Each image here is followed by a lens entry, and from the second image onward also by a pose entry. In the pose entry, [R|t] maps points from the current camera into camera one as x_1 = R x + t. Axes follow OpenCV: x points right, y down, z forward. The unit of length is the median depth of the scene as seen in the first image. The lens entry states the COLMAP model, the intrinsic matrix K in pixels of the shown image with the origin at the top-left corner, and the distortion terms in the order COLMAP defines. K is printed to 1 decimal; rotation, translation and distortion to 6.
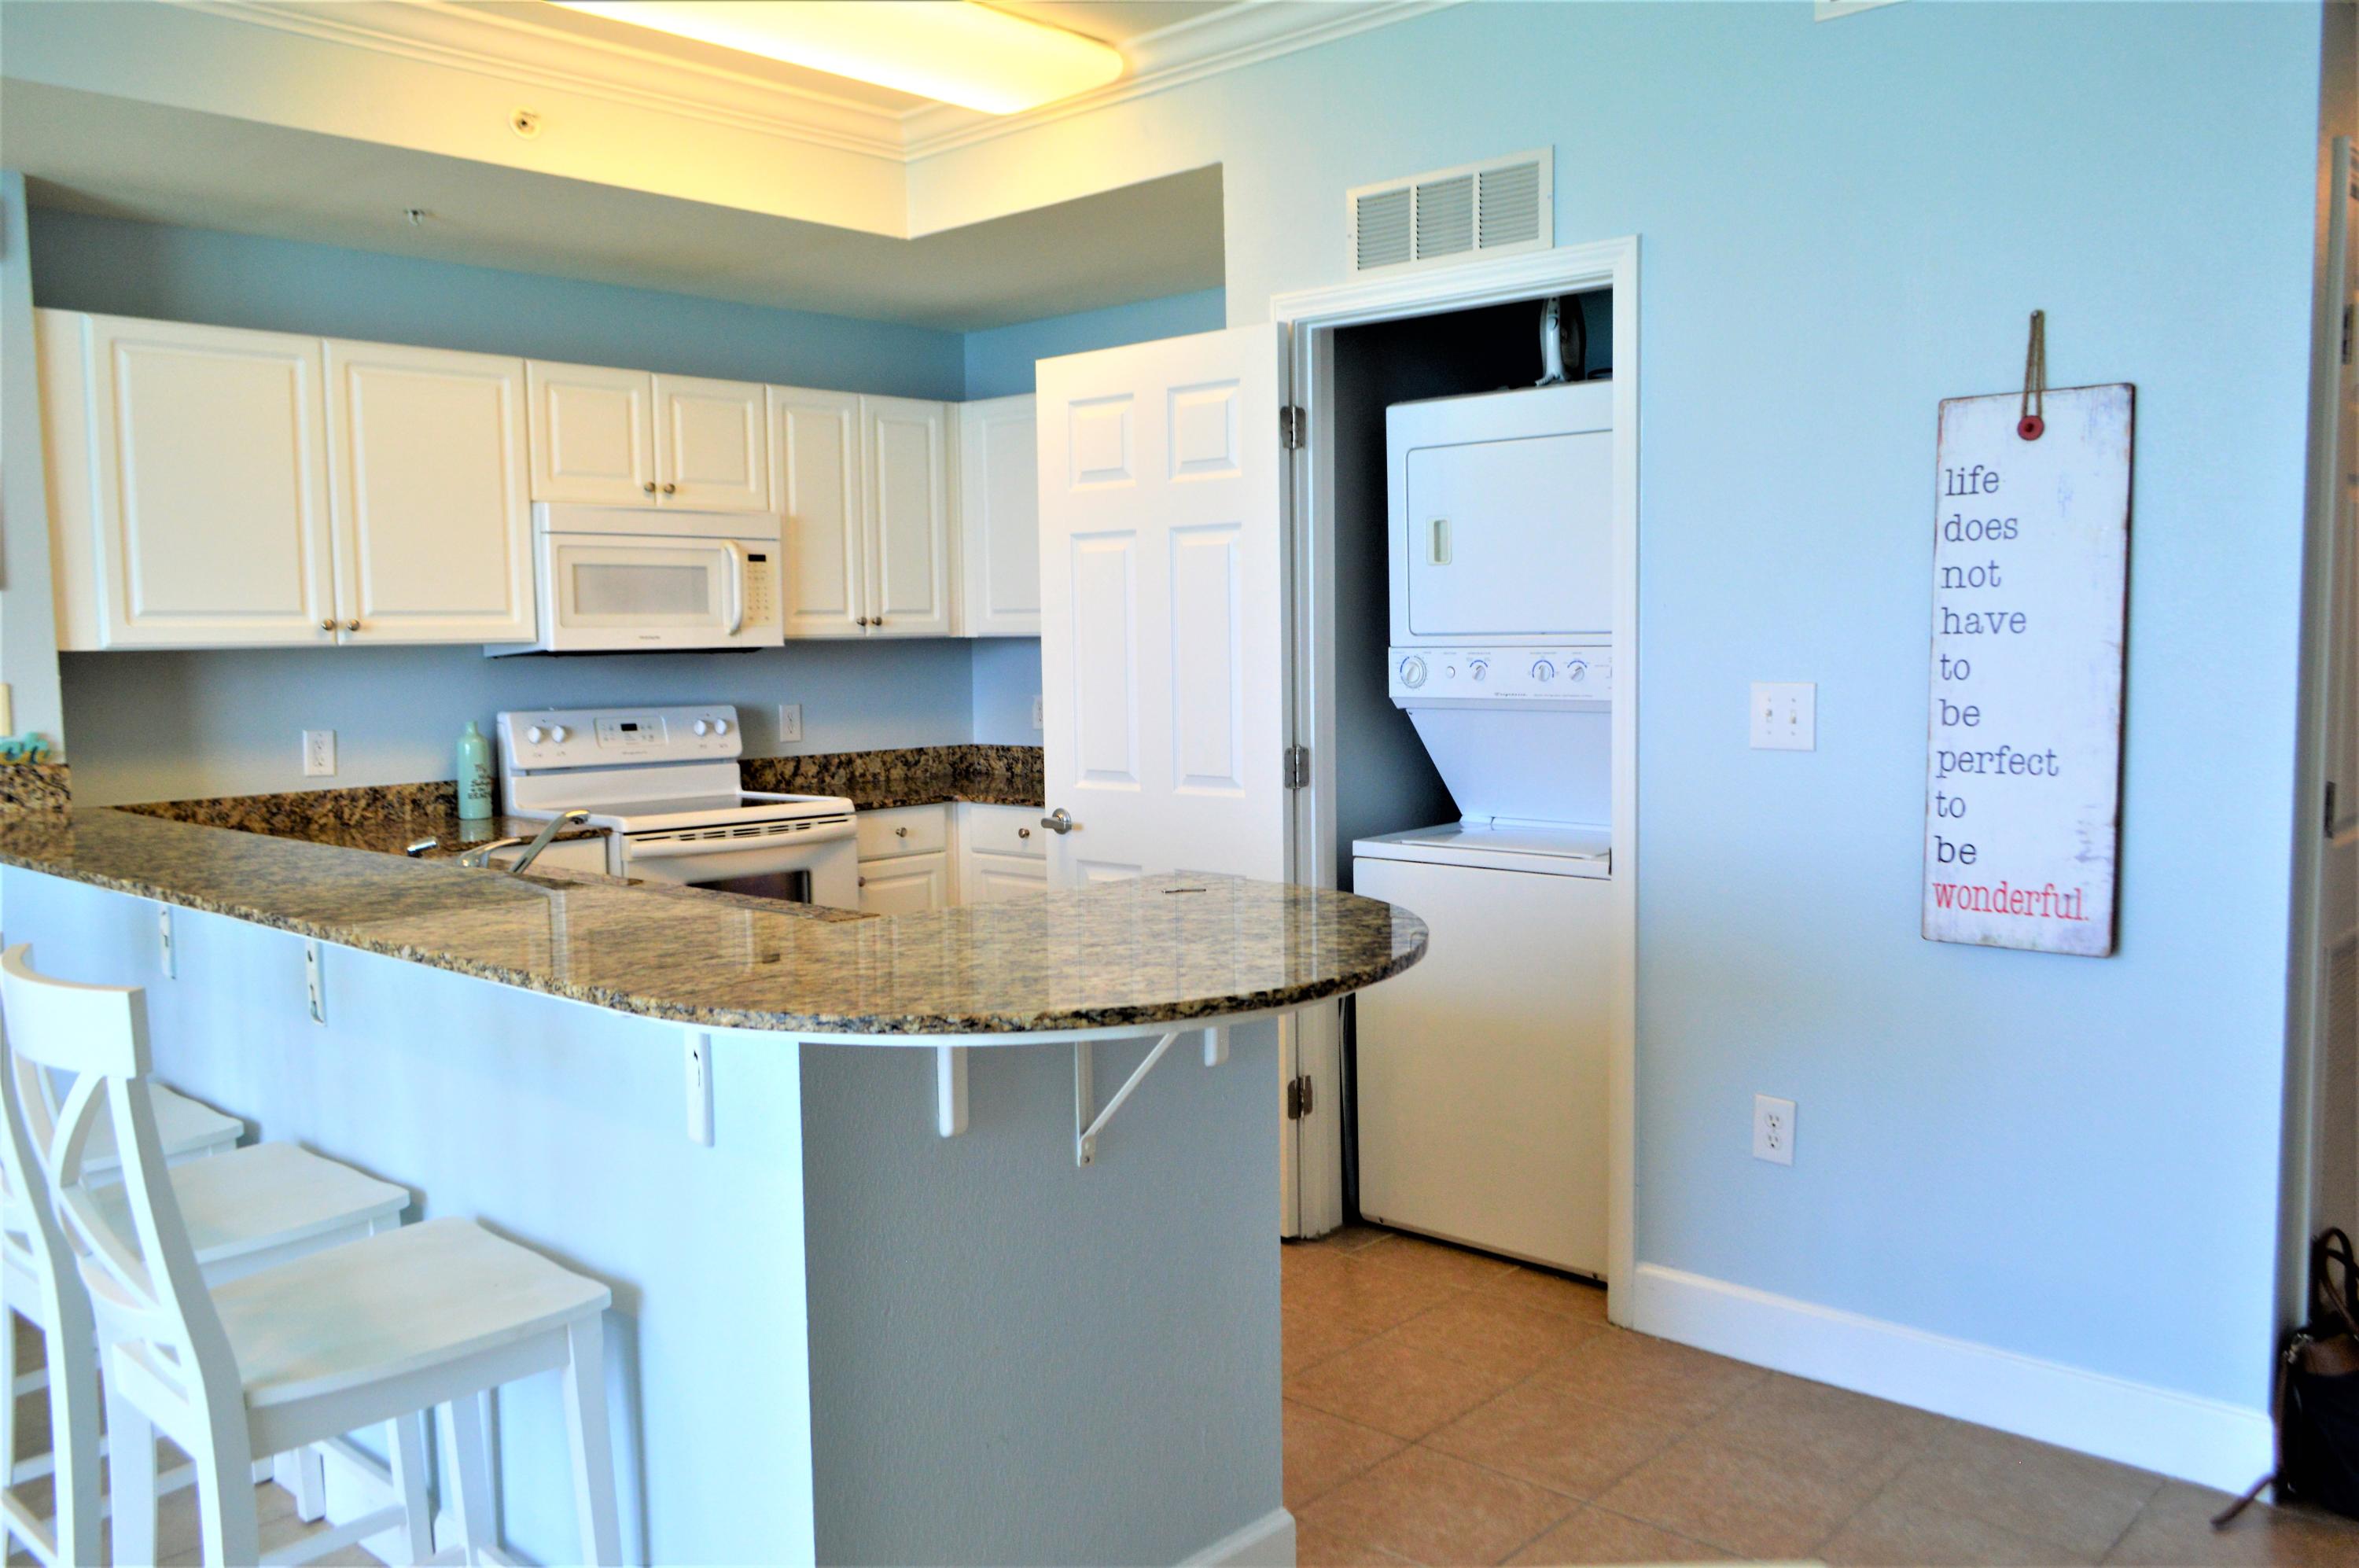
lens RADIAL K [[1864.5, 0, 1187.1], [0, 1864.5, 786.2], [0, 0, 1]] dist [-0.015754, 0.004206]
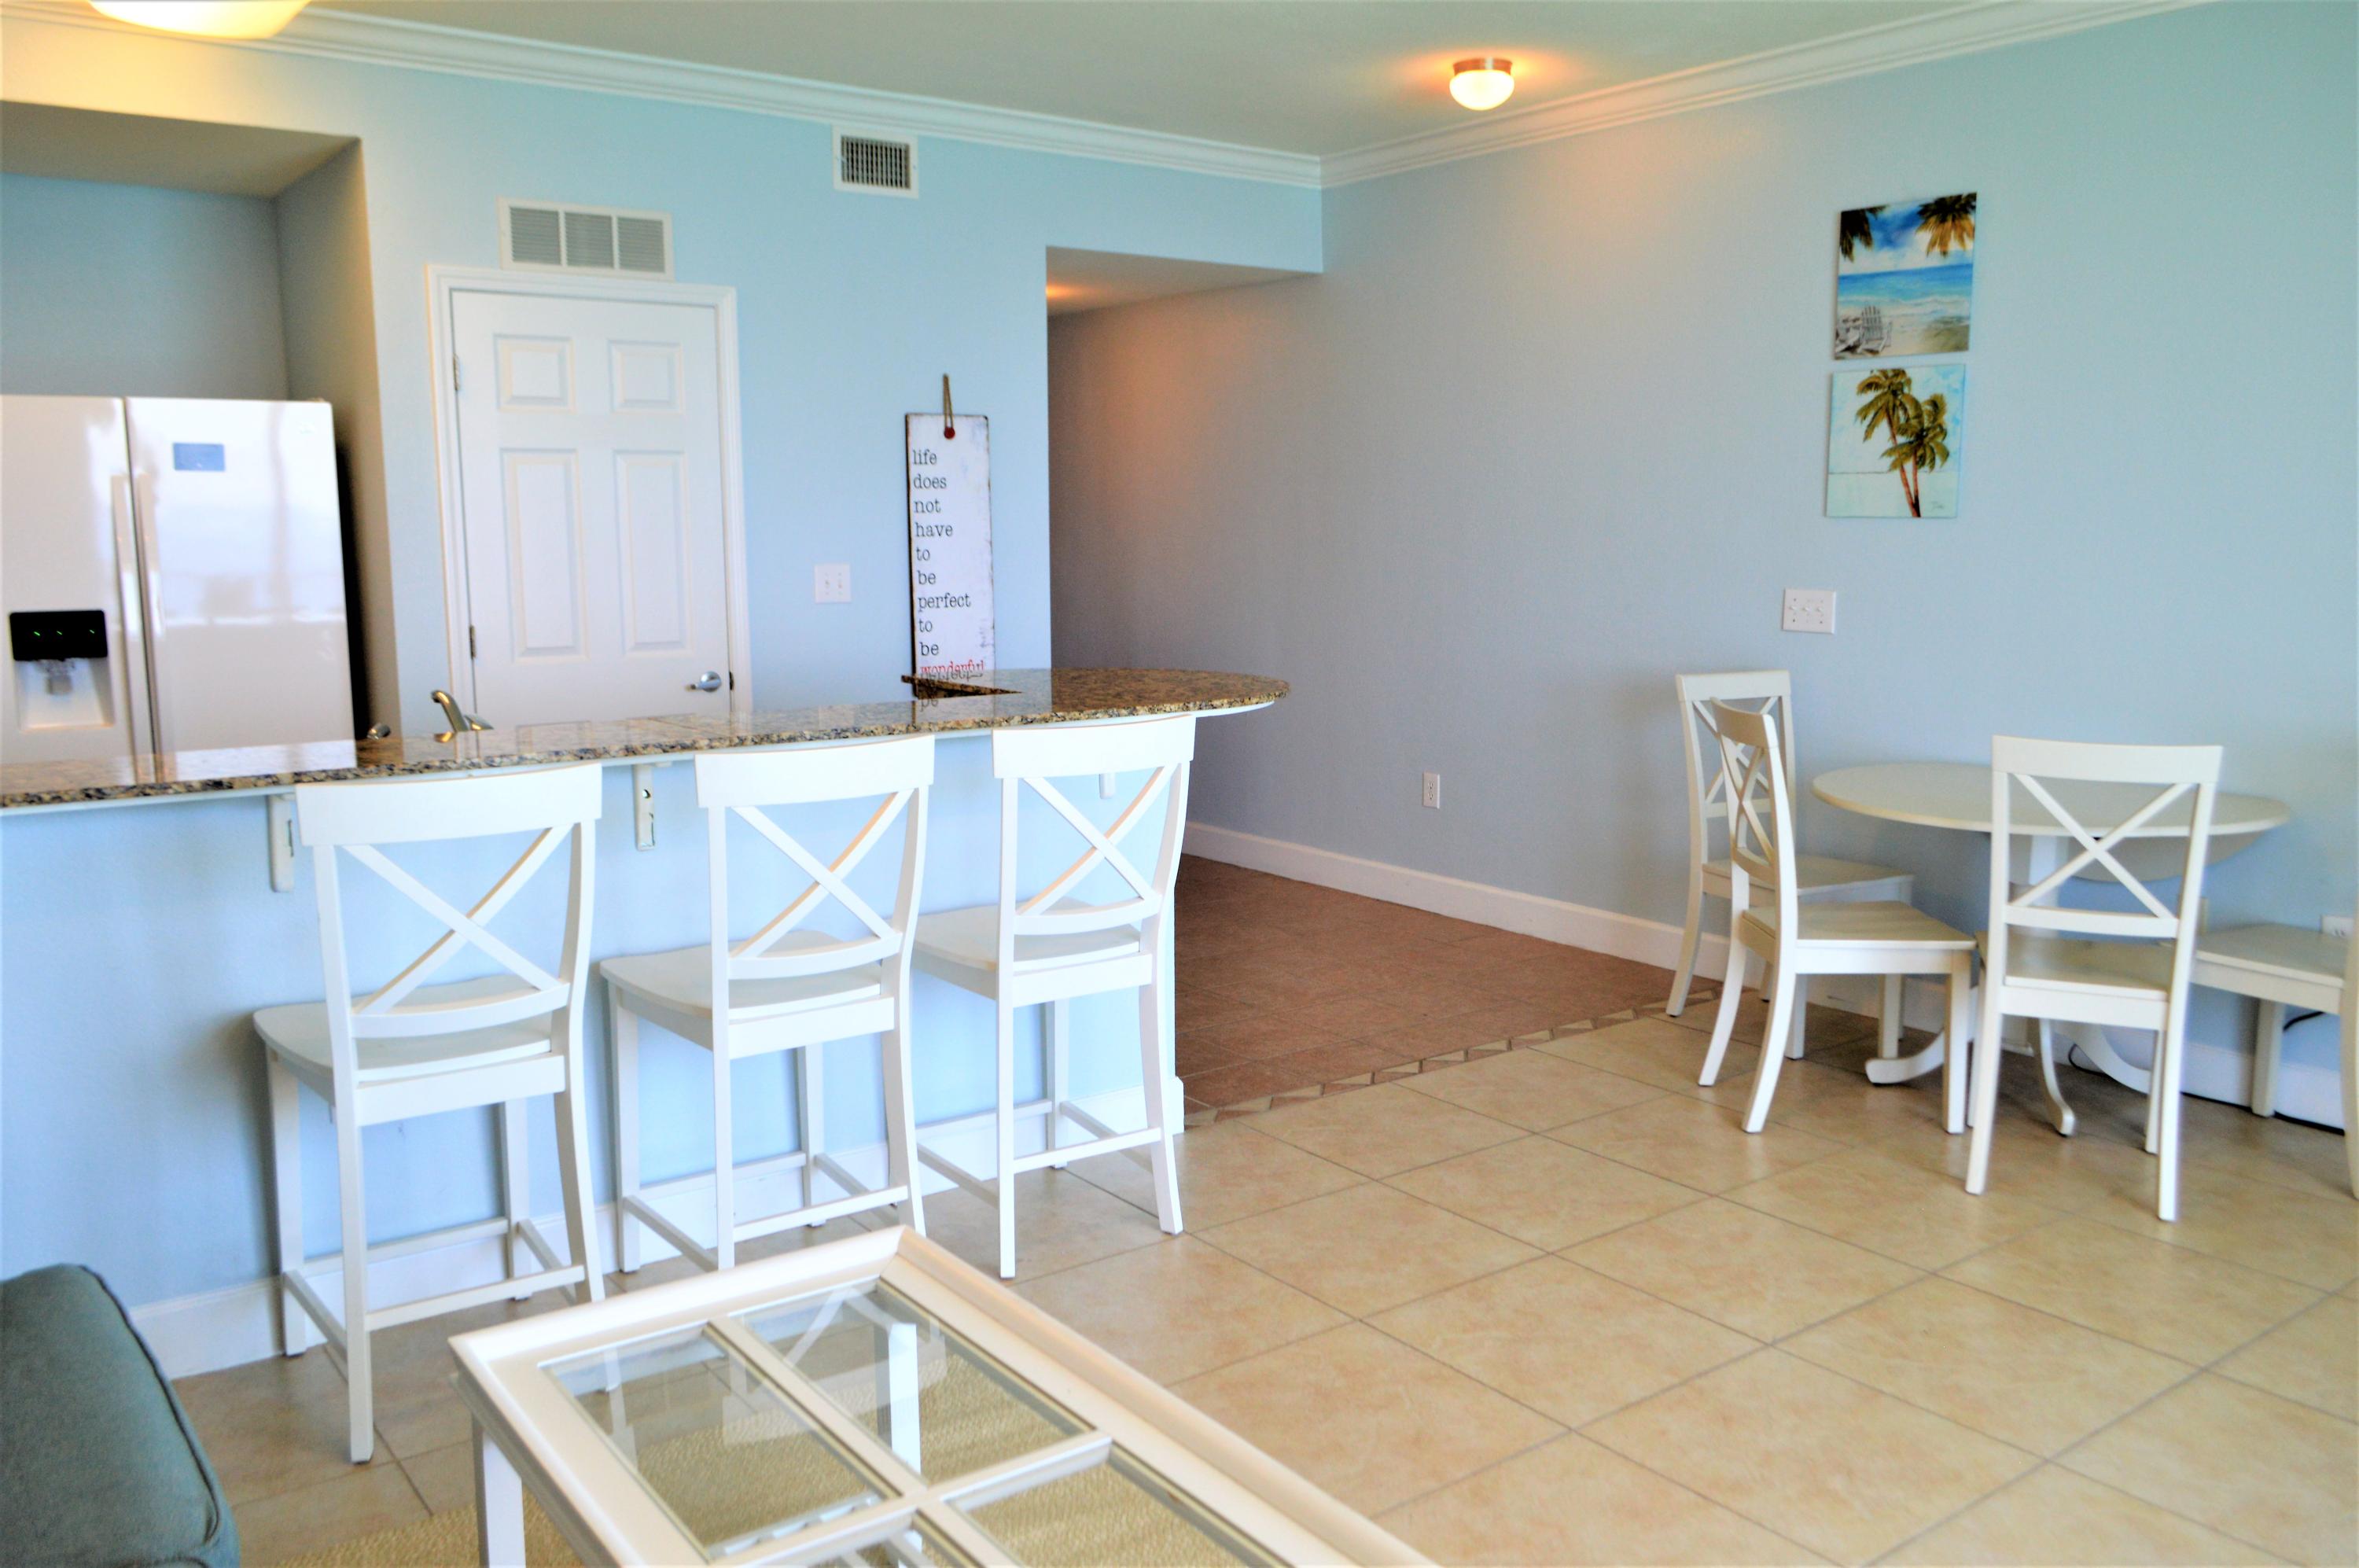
lens RADIAL K [[1864.5, 0, 1190.7], [0, 1864.5, 787.1], [0, 0, 1]] dist [-0.015754, 0.004206]
pose [[0.181864, -0.127506, 0.975022, -0.930597], [0.083098, 0.990003, 0.113966, -0.013856], [-0.979806, 0.060296, 0.190642, 0.239093]]
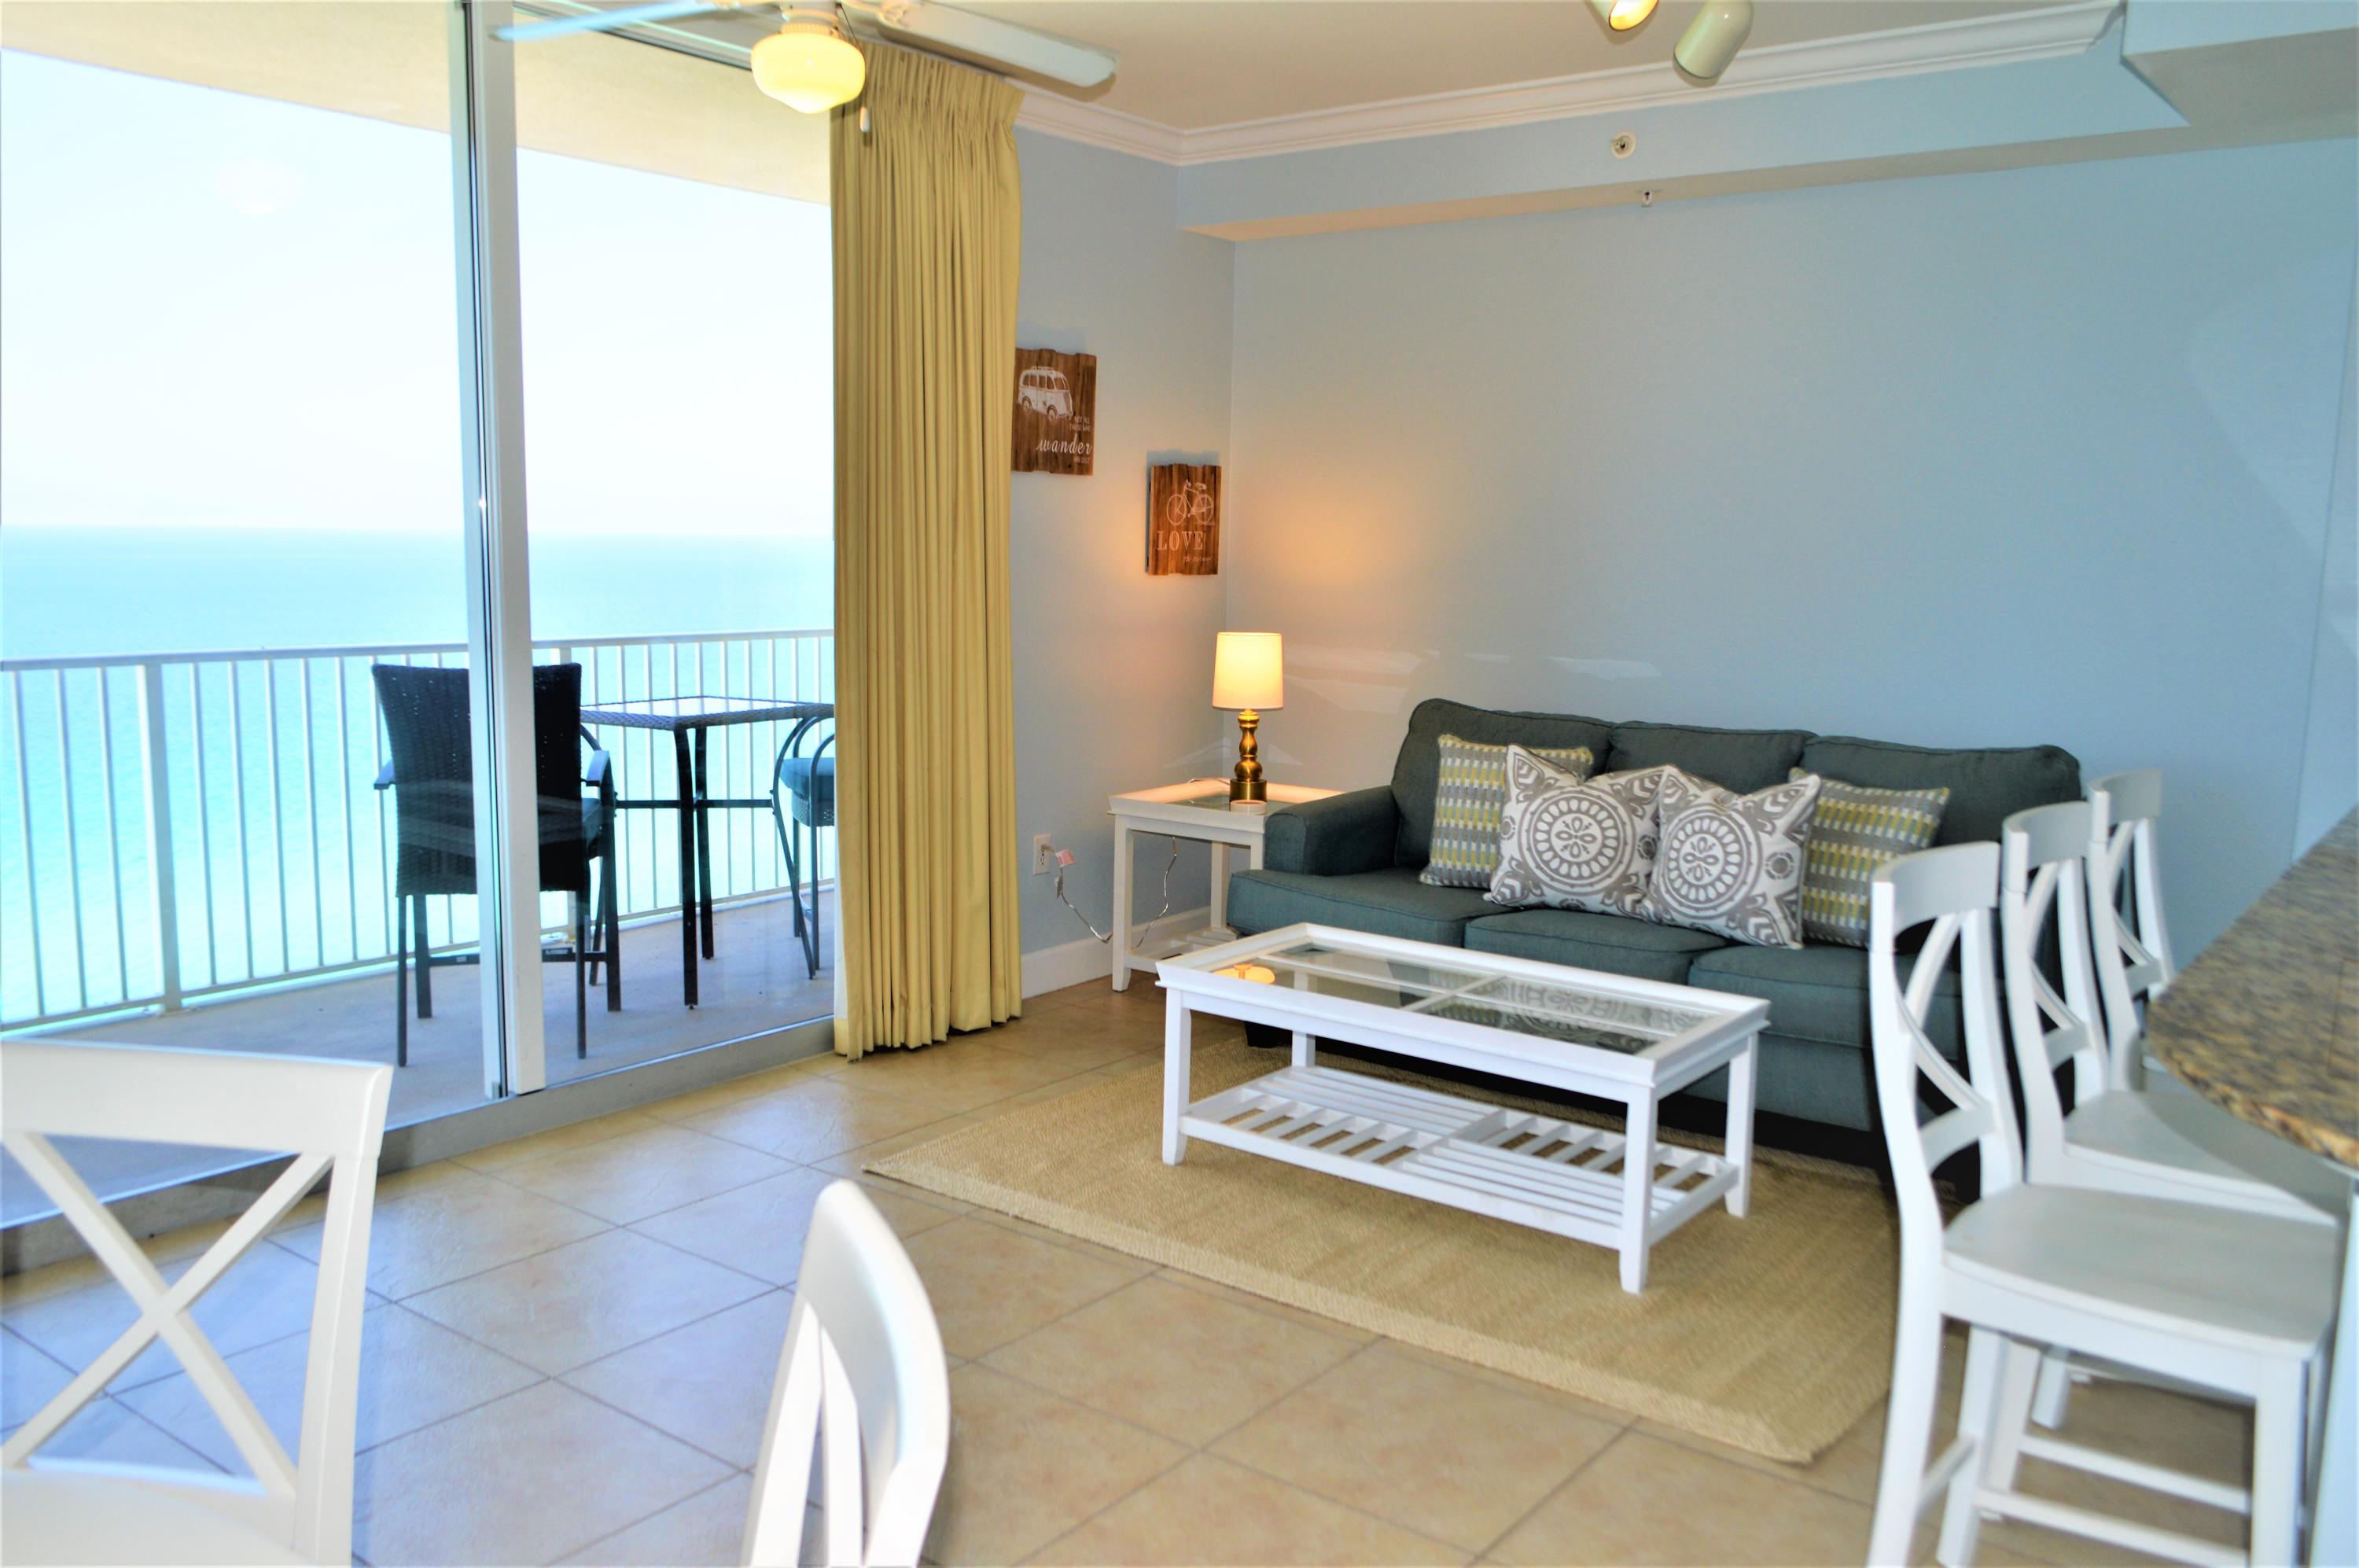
lens RADIAL K [[1864.5, 0, 1195.0], [0, 1864.5, 788.2], [0, 0, 1]] dist [-0.015754, 0.004206]
pose [[0.099851, 0.154510, -0.982932, 0.212730], [-0.109470, 0.983578, 0.143491, -0.027746], [0.988962, 0.093274, 0.115126, 0.154726]]
